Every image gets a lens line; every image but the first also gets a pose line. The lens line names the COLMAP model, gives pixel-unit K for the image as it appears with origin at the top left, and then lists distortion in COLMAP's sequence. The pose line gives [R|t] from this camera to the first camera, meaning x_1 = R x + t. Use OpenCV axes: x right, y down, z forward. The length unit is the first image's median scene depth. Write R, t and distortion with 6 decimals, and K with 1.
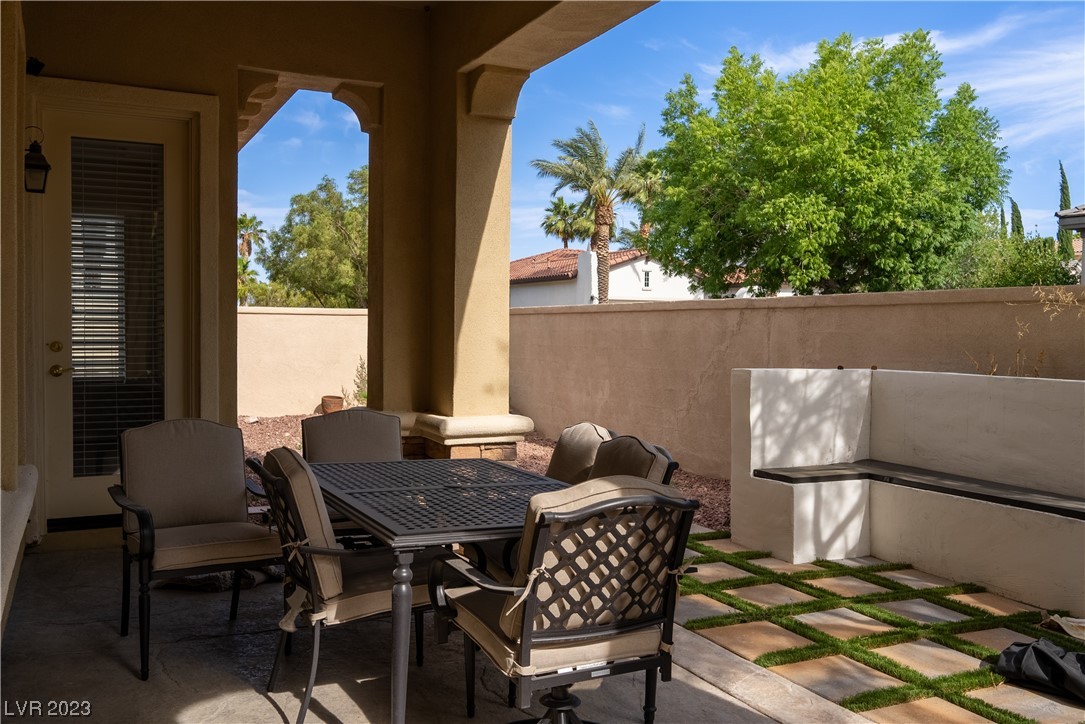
lens RADIAL K [[935.7, 0, 540.0], [0, 935.7, 356.4], [0, 0, 1]] dist [-0.007745, -0.003043]
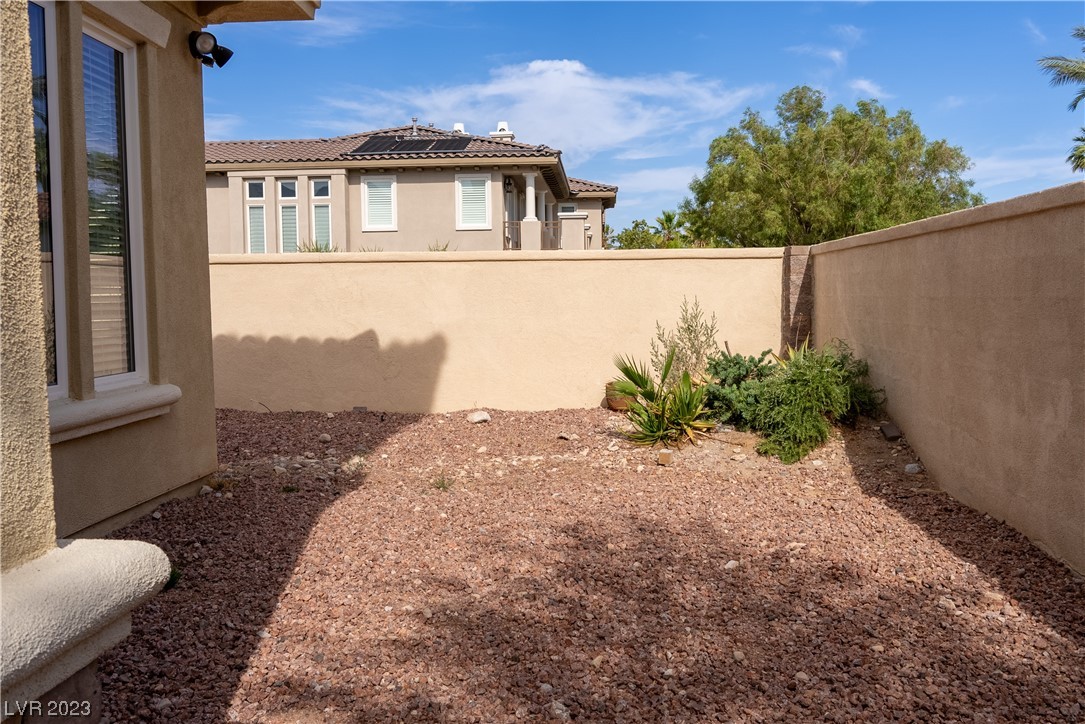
lens RADIAL K [[935.7, 0, 540.0], [0, 935.7, 356.4], [0, 0, 1]] dist [-0.007745, -0.003043]
pose [[0.868192, 0.012293, -0.496076, 0.121405], [0.006681, 0.999313, 0.036458, -0.000799], [0.496183, -0.034967, 0.867513, 0.898666]]
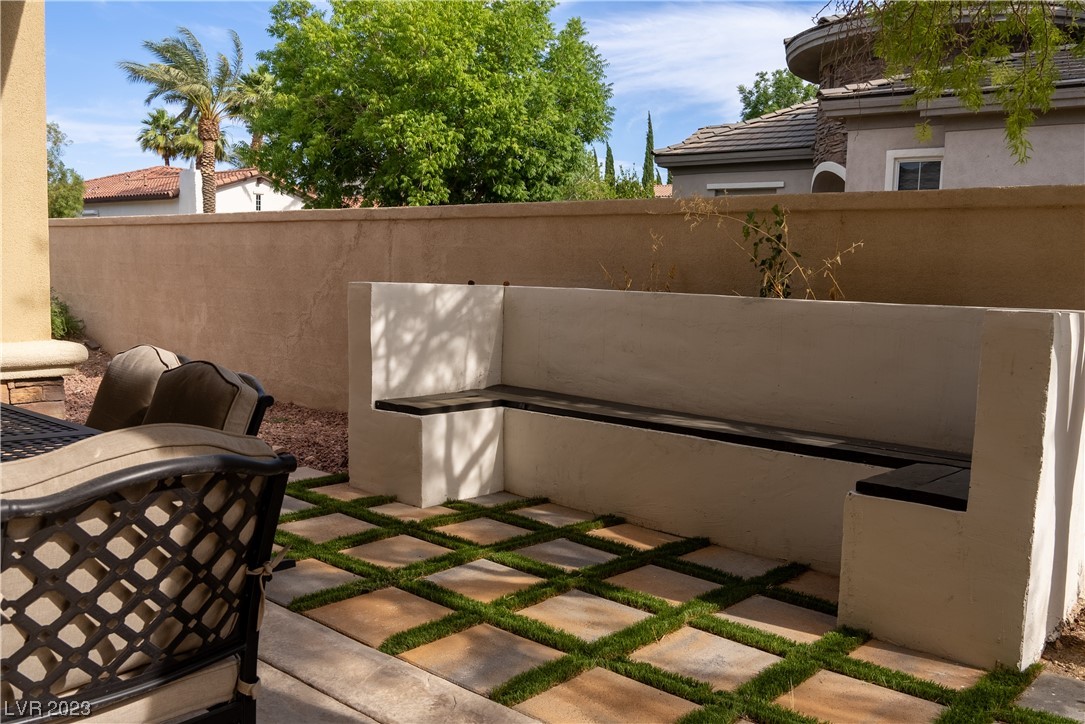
lens RADIAL K [[935.7, 0, 540.0], [0, 935.7, 356.4], [0, 0, 1]] dist [-0.007745, -0.003043]
pose [[0.919964, -0.020368, 0.391473, 0.030112], [-0.008405, 0.997395, 0.071645, 0.016357], [-0.391913, -0.069201, 0.917396, 0.144358]]
